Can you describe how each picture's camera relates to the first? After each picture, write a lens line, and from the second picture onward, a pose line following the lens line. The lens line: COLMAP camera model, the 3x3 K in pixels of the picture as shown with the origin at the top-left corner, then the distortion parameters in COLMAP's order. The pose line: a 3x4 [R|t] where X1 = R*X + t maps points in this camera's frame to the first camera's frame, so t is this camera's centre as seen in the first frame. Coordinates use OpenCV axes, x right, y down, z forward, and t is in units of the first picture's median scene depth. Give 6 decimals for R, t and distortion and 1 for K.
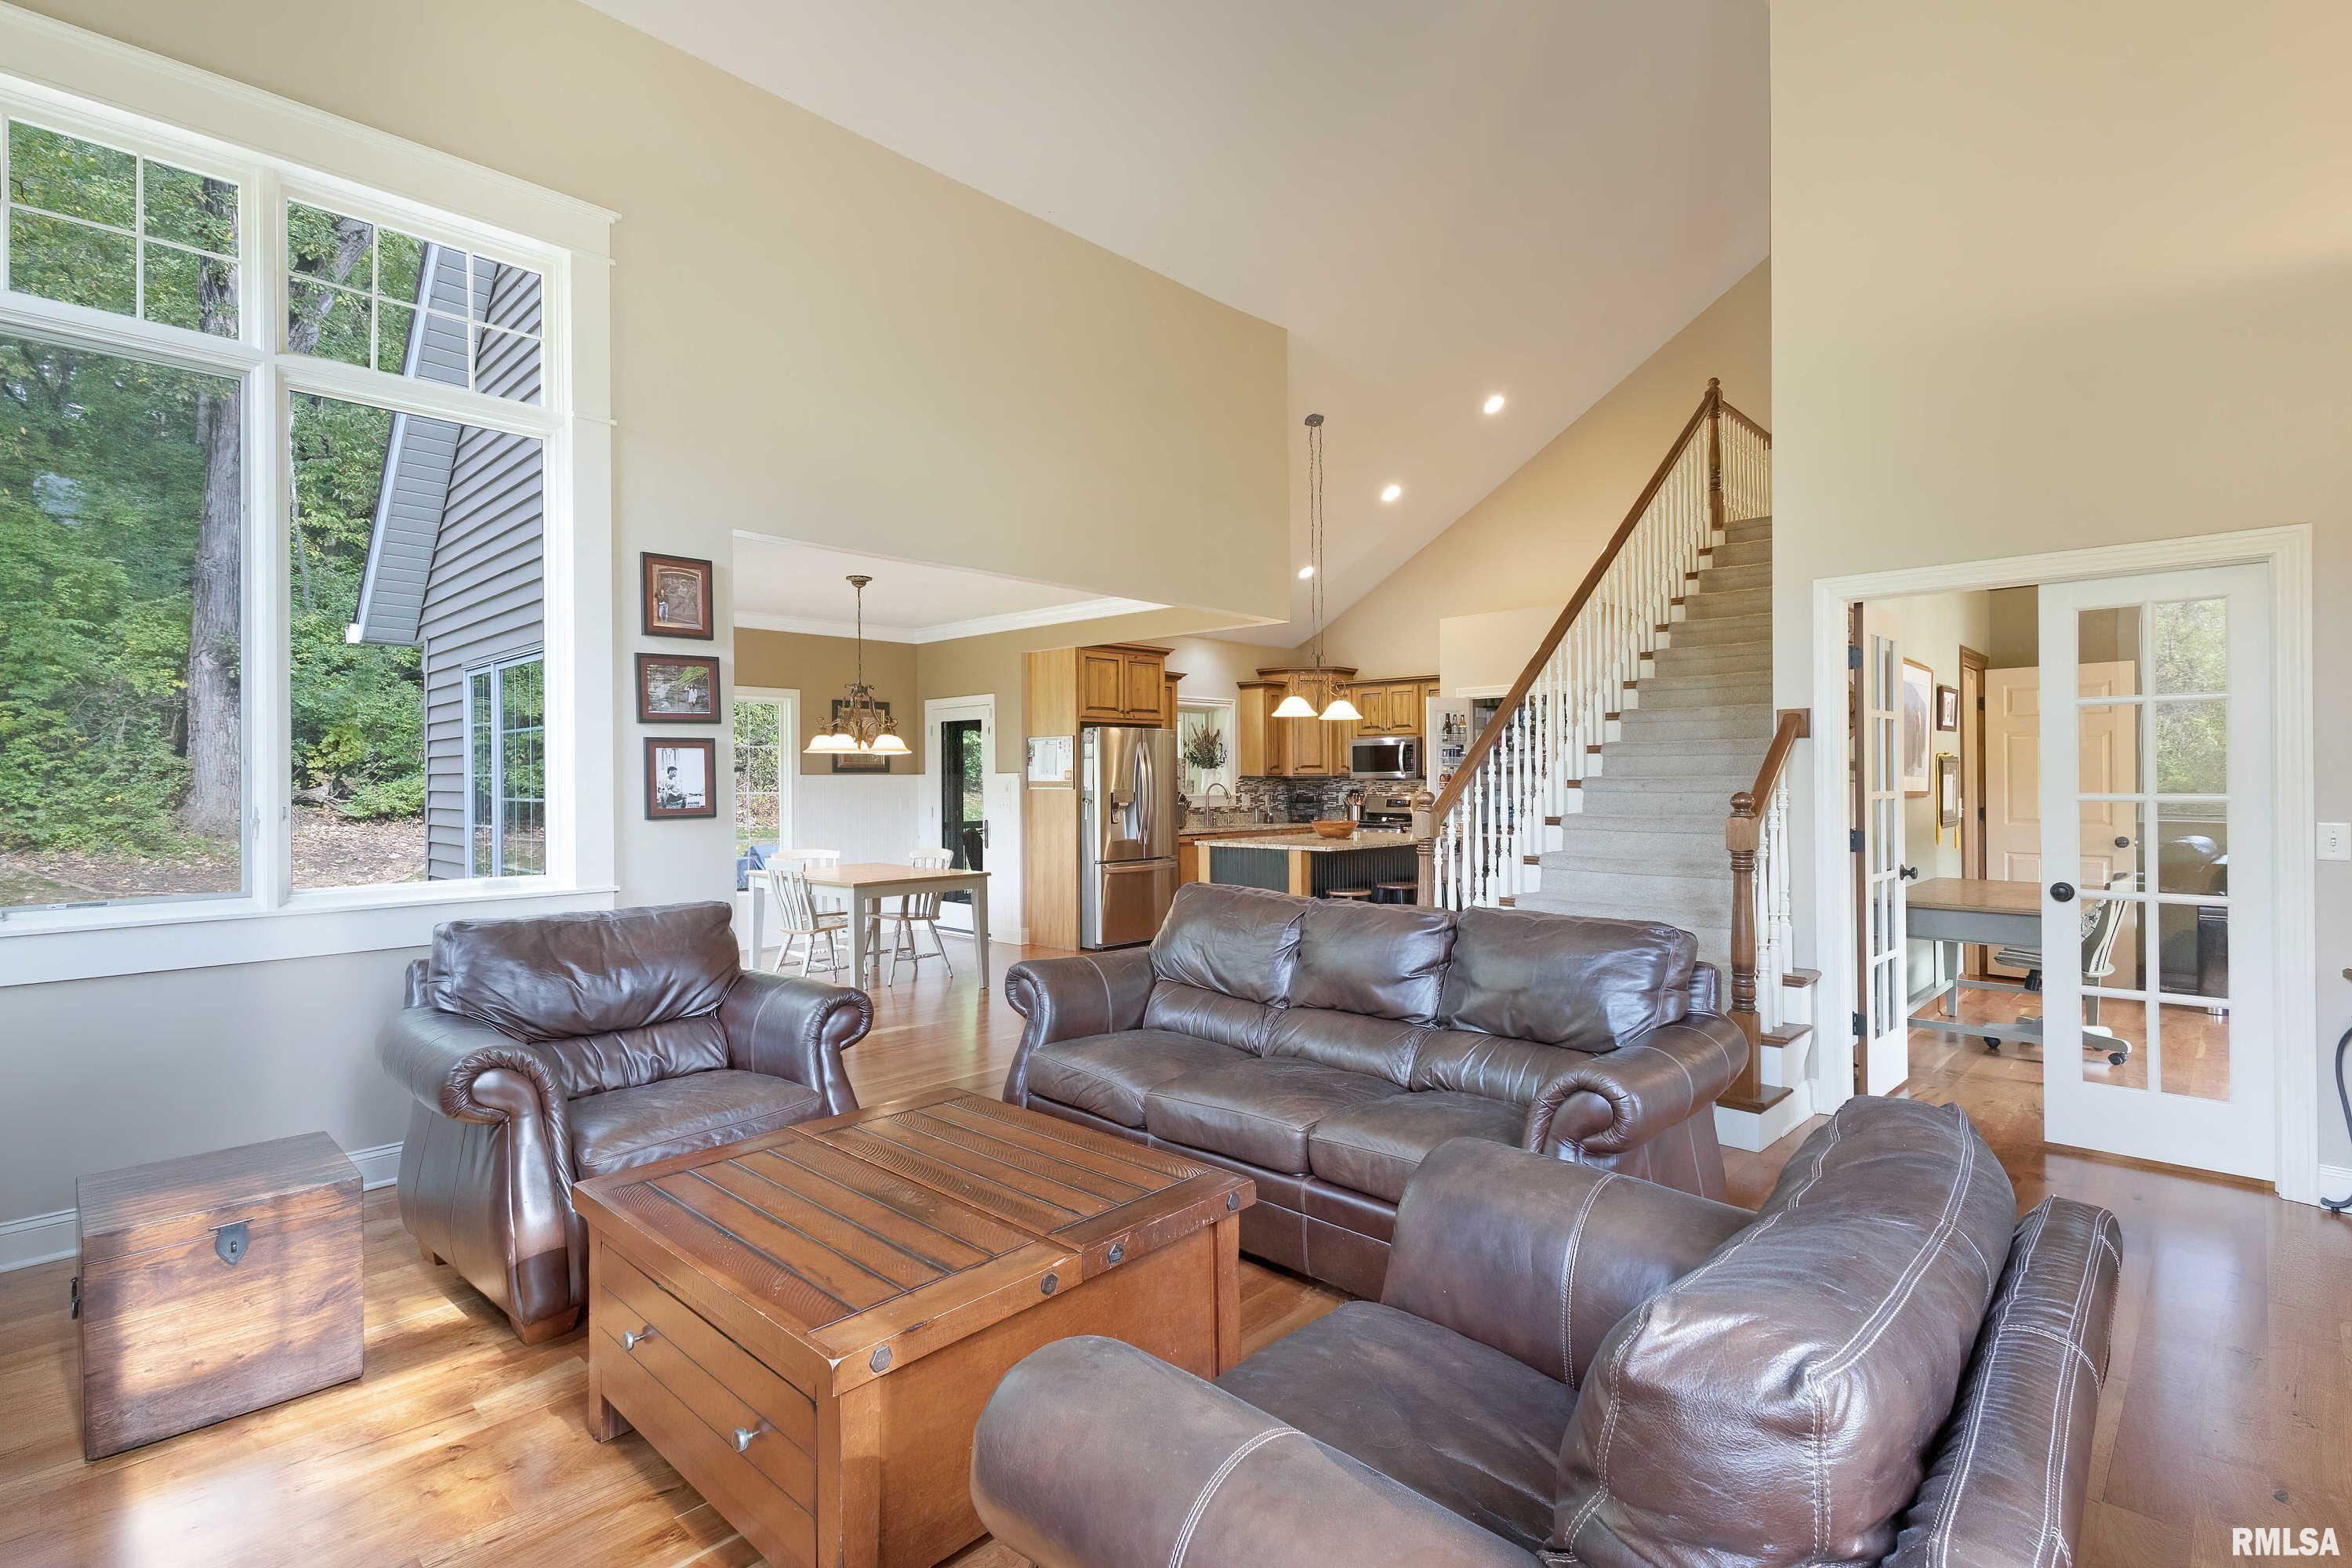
lens RADIAL K [[1091.0, 0, 1167.3], [0, 1091.0, 777.0], [0, 0, 1]] dist [0.006343, -0.000681]
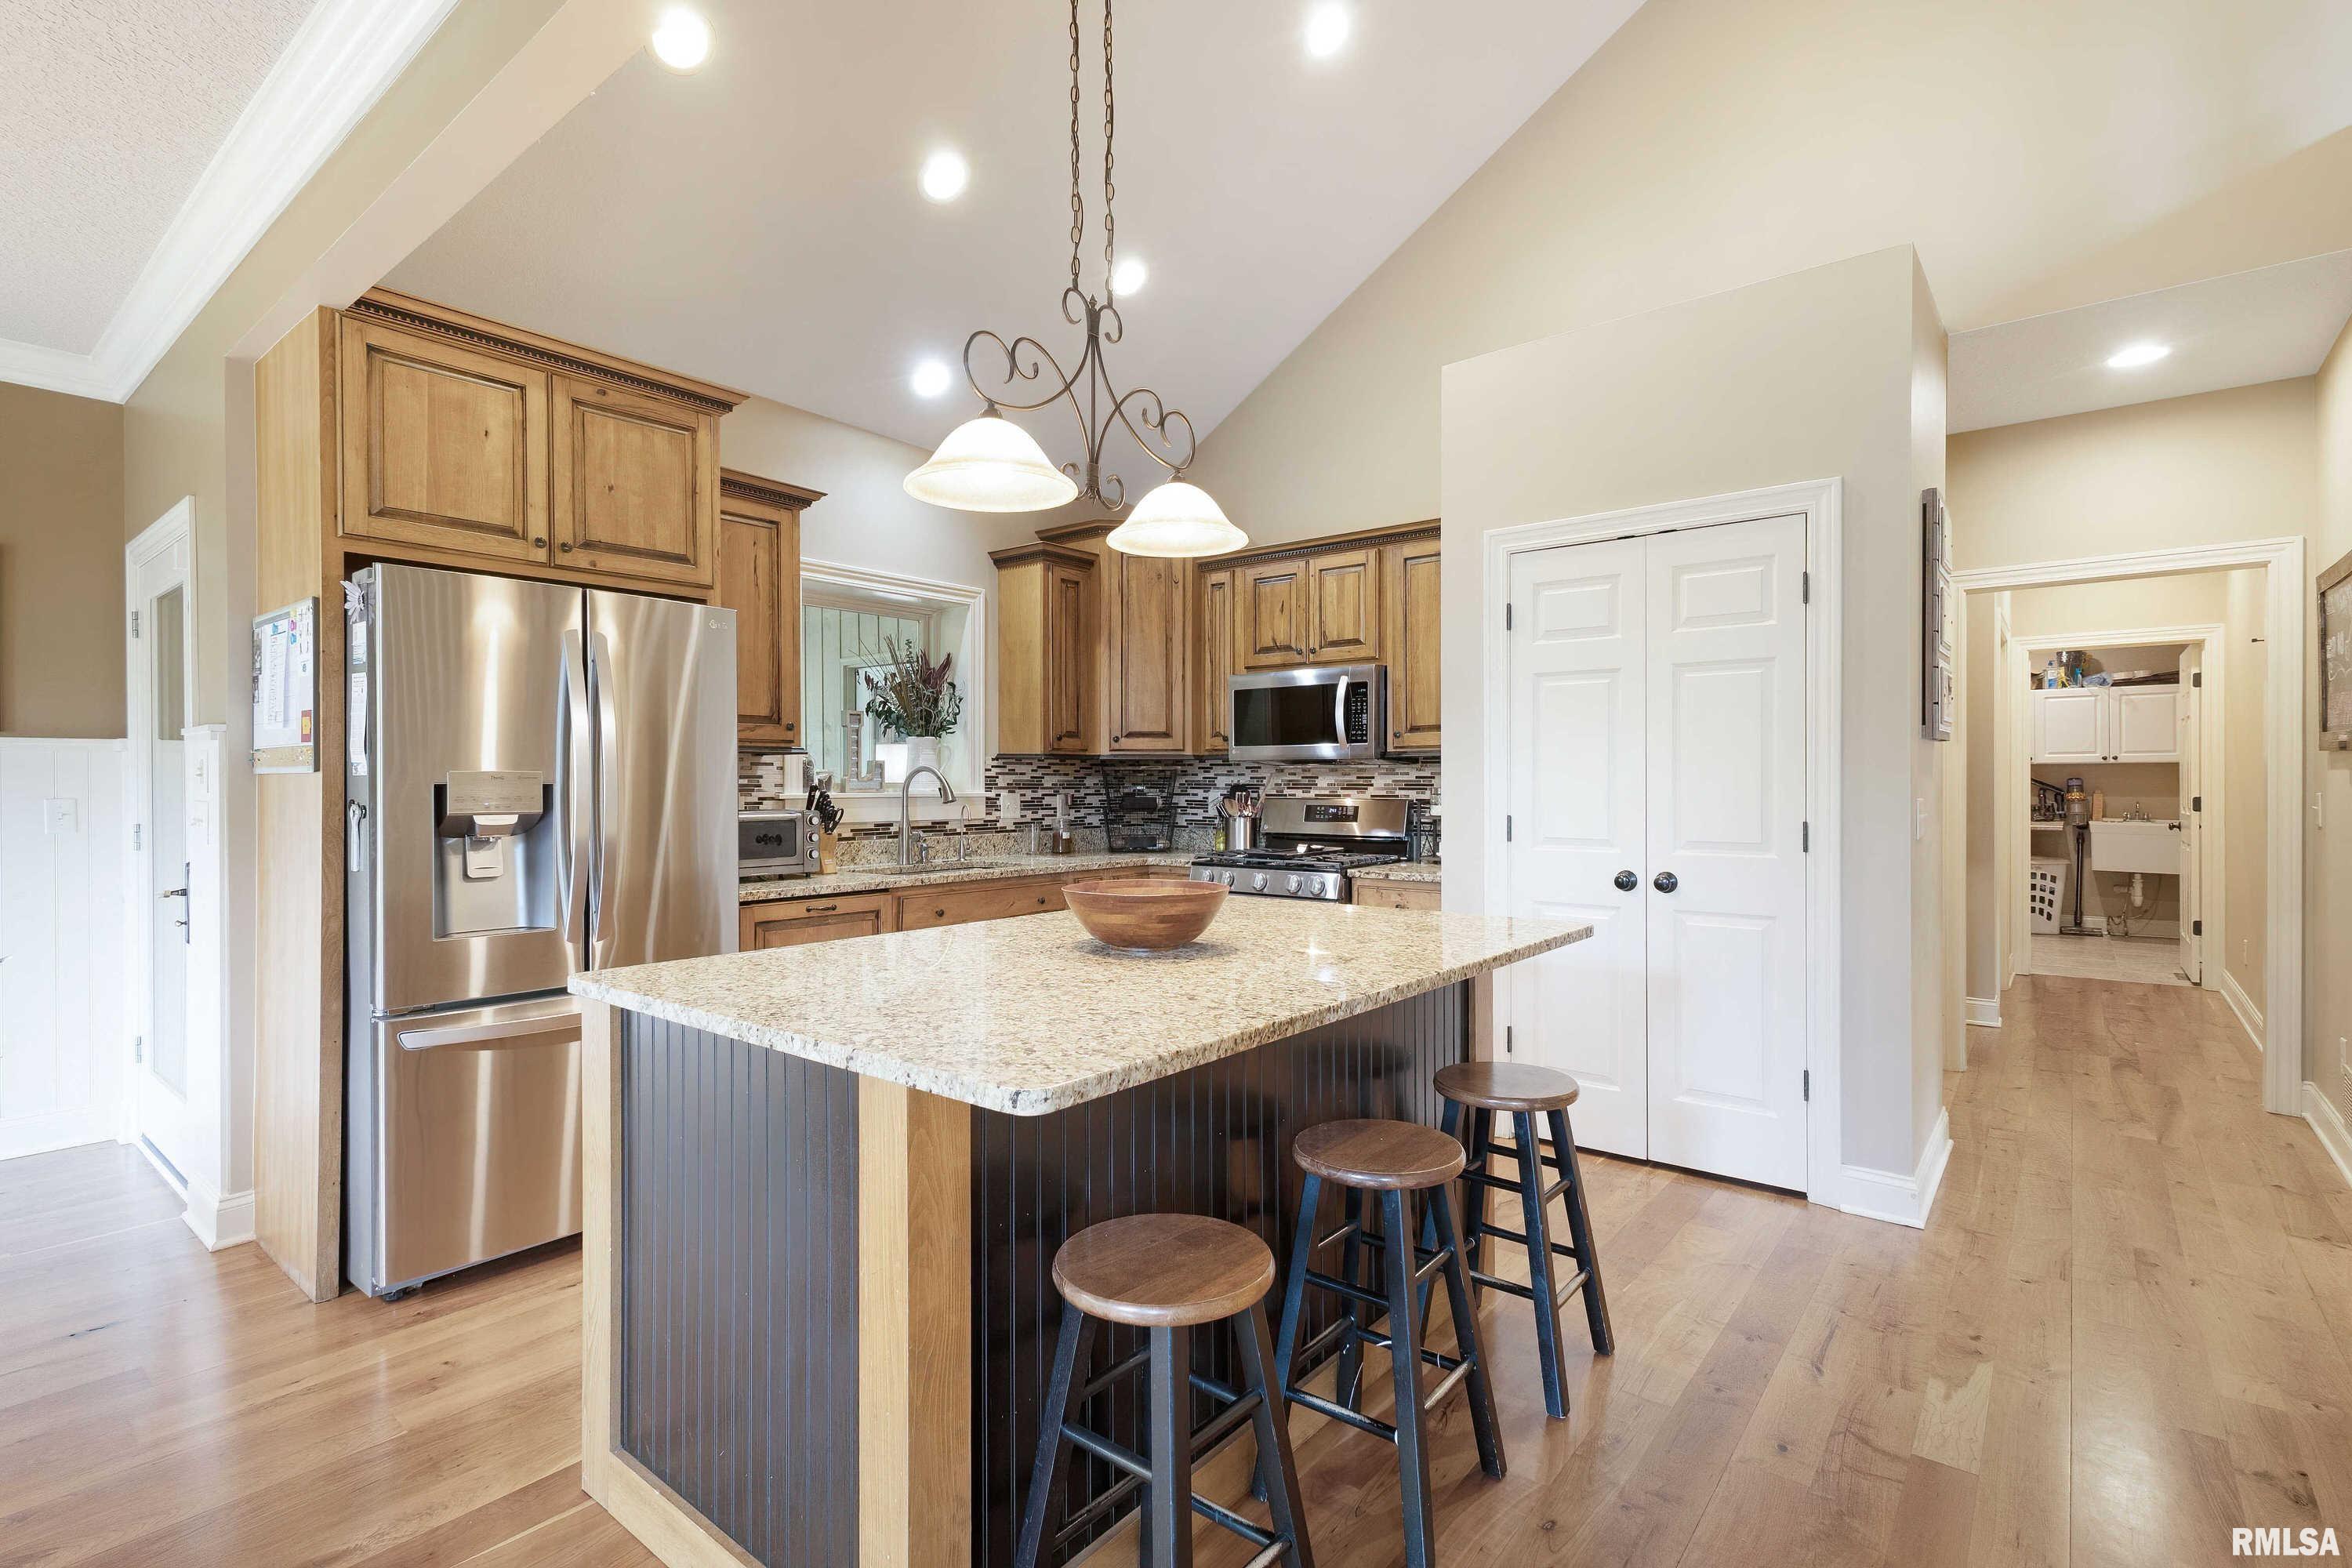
lens RADIAL K [[1091.0, 0, 1175.4], [0, 1091.0, 789.1], [0, 0, 1]] dist [0.006343, -0.000681]
pose [[0.995833, 0.003674, 0.091117, 0.102368], [-0.004464, 0.999954, 0.008470, 0.009981], [-0.091082, -0.008842, 0.995804, 0.538110]]
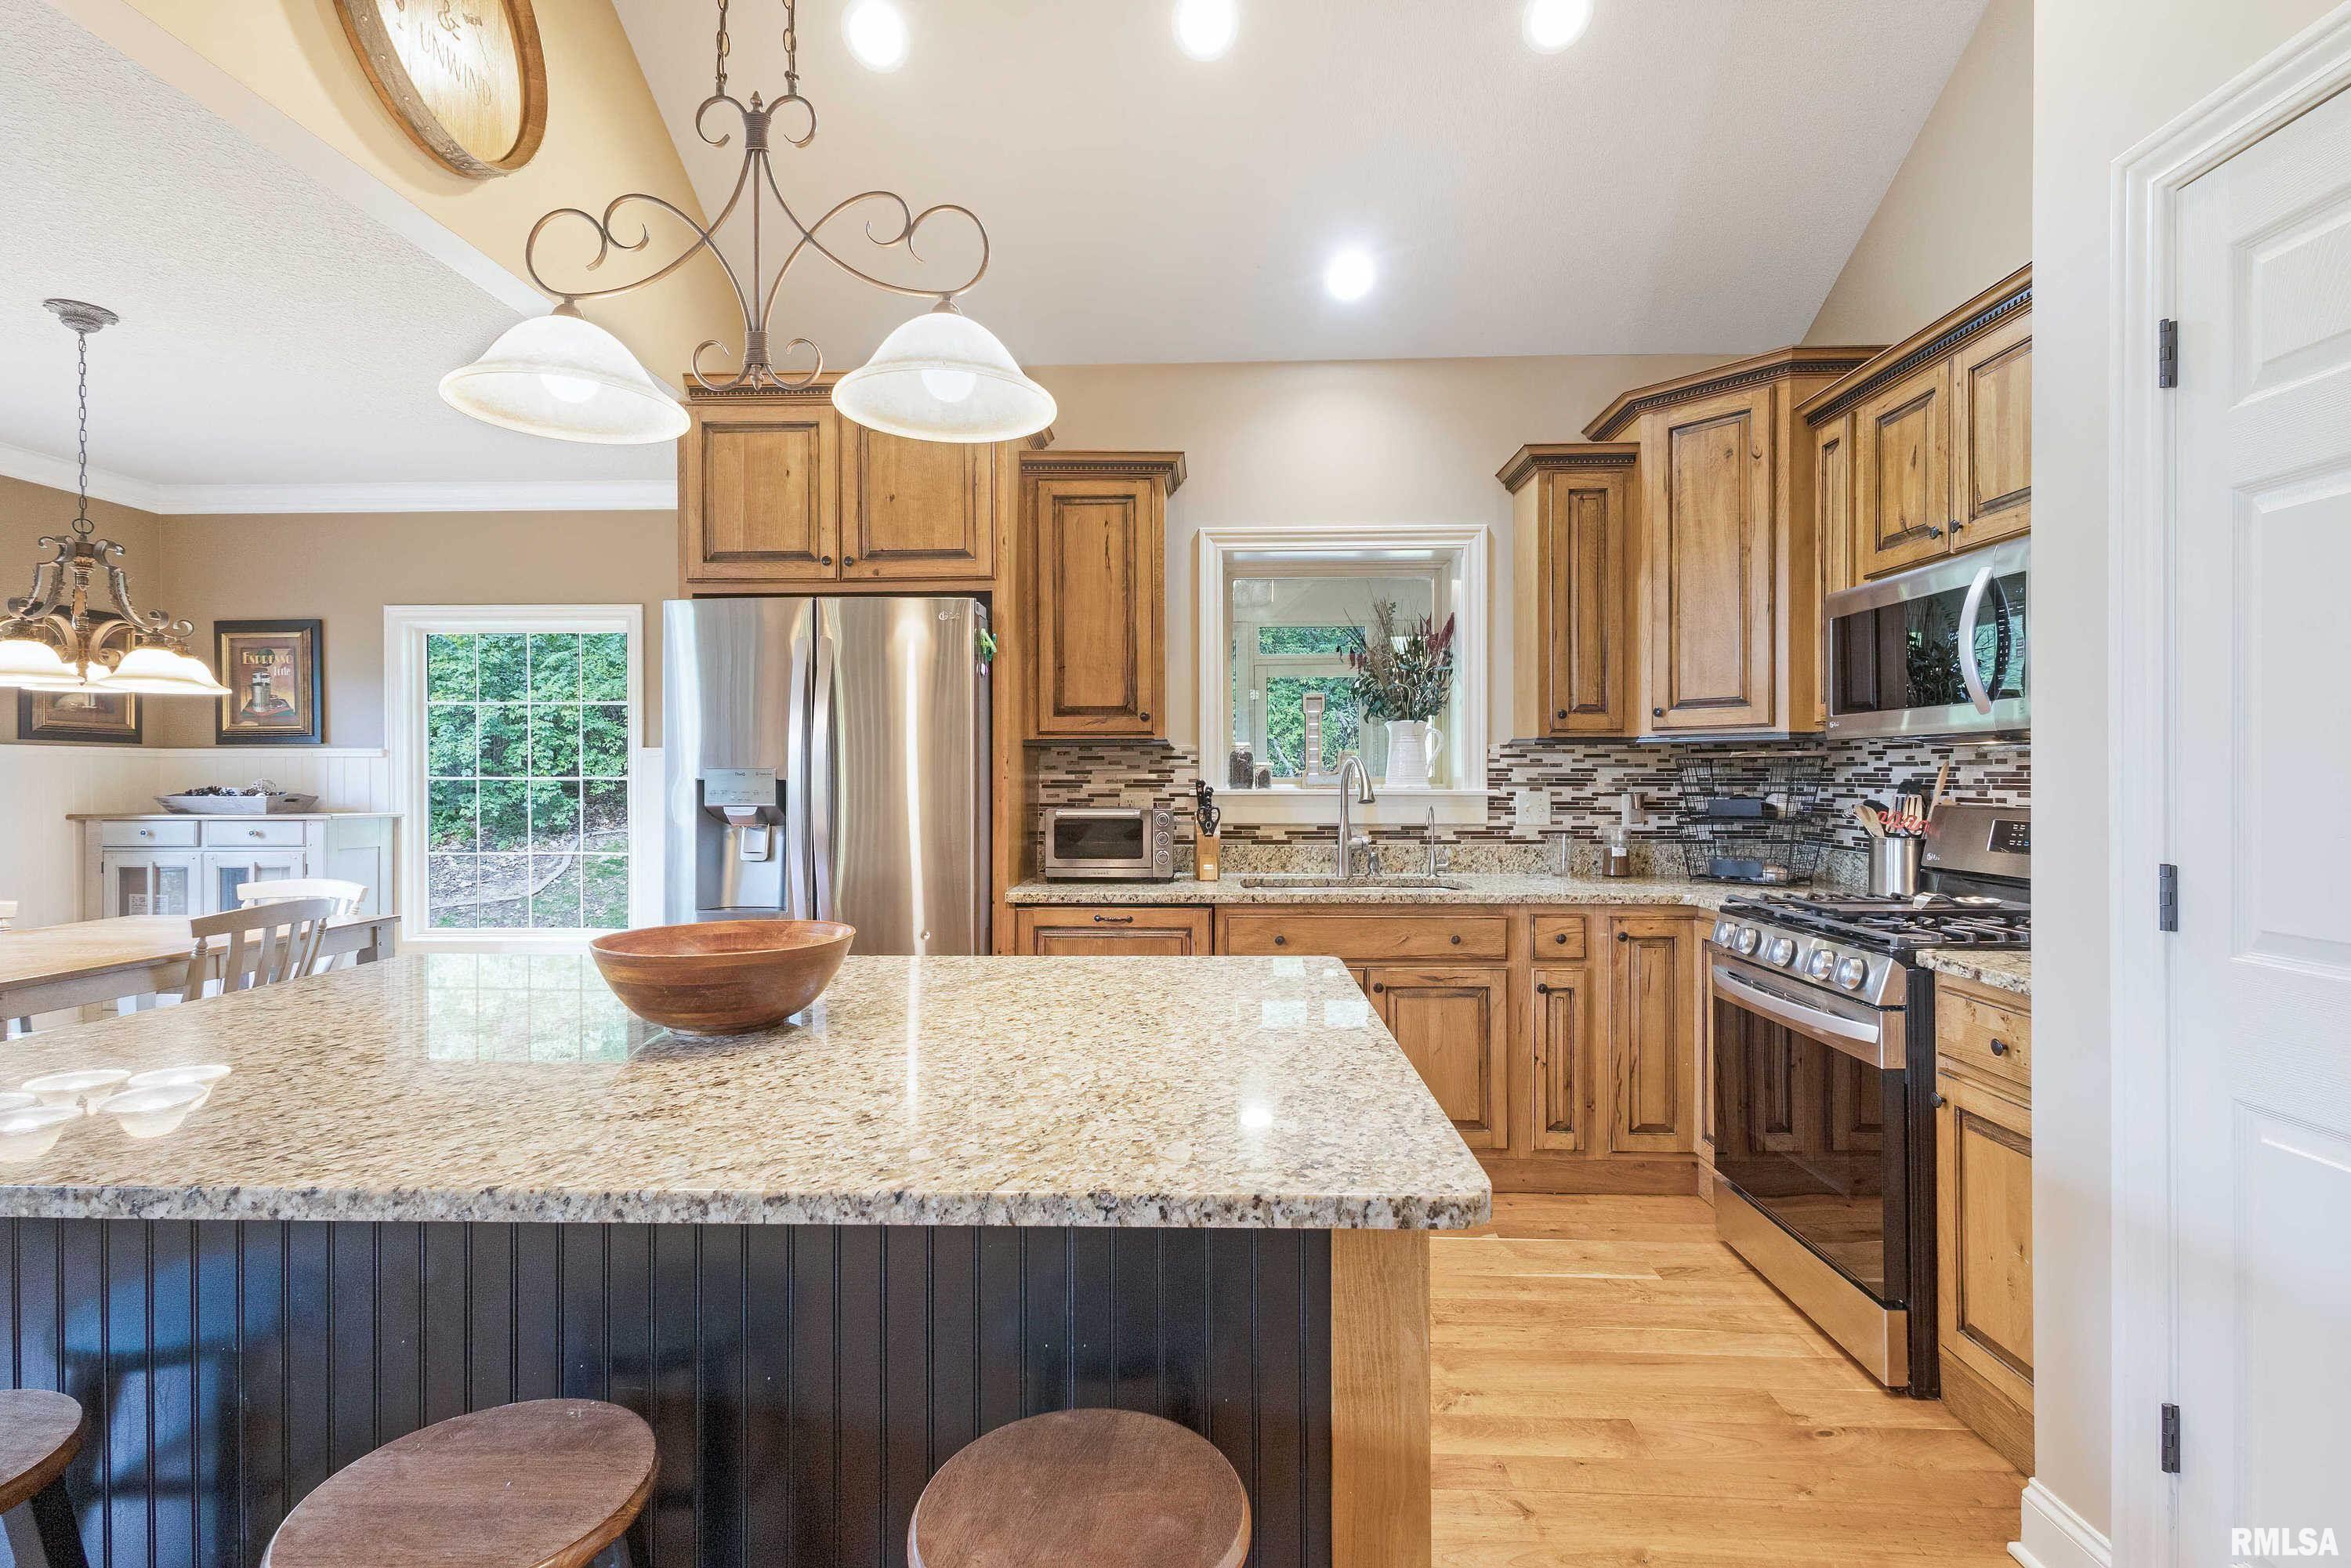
lens RADIAL K [[1090.5, 0, 1172.8], [0, 1090.5, 786.7], [0, 0, 1]] dist [0.006343, -0.000681]
pose [[0.675690, 0.011548, -0.737096, 0.257823], [0.000335, 0.999872, 0.015972, 0.008903], [0.737186, -0.011039, 0.675600, 0.692739]]
